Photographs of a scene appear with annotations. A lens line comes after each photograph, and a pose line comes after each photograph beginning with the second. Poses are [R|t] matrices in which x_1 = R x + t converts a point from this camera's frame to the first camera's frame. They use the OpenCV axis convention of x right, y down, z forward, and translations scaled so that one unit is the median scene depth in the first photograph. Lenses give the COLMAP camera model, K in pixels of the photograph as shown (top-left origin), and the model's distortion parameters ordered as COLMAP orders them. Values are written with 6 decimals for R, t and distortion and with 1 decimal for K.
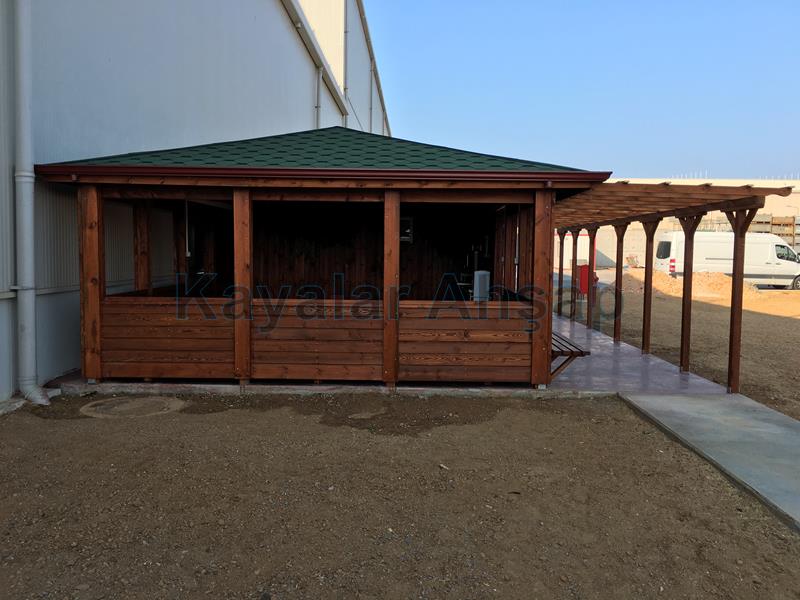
lens RADIAL K [[679.2, 0, 396.0], [0, 679.2, 291.2], [0, 0, 1]] dist [0.084257, -0.110778]
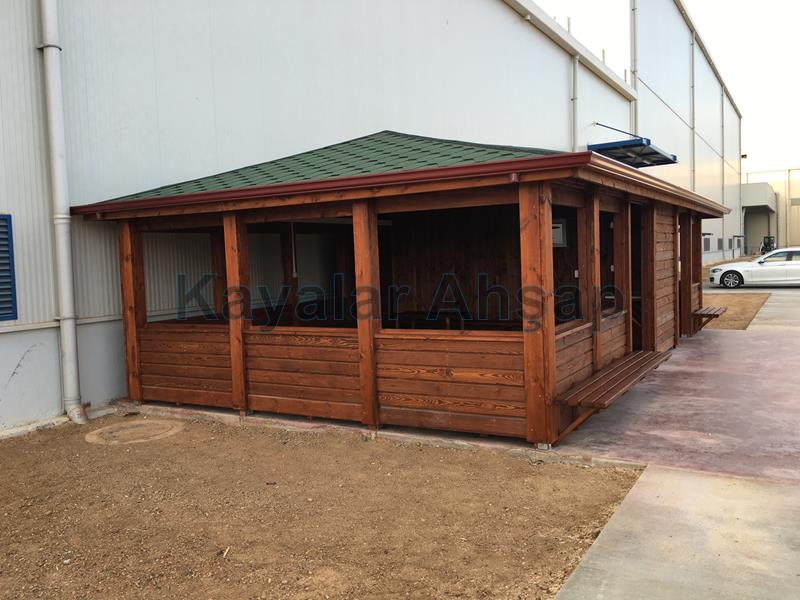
lens RADIAL K [[679.2, 0, 396.0], [0, 679.2, 291.2], [0, 0, 1]] dist [0.084257, -0.110778]
pose [[0.871971, -0.020536, -0.489127, 0.444331], [0.019003, 0.999787, -0.008100, -0.026615], [0.489189, -0.002232, 0.872175, 0.267493]]
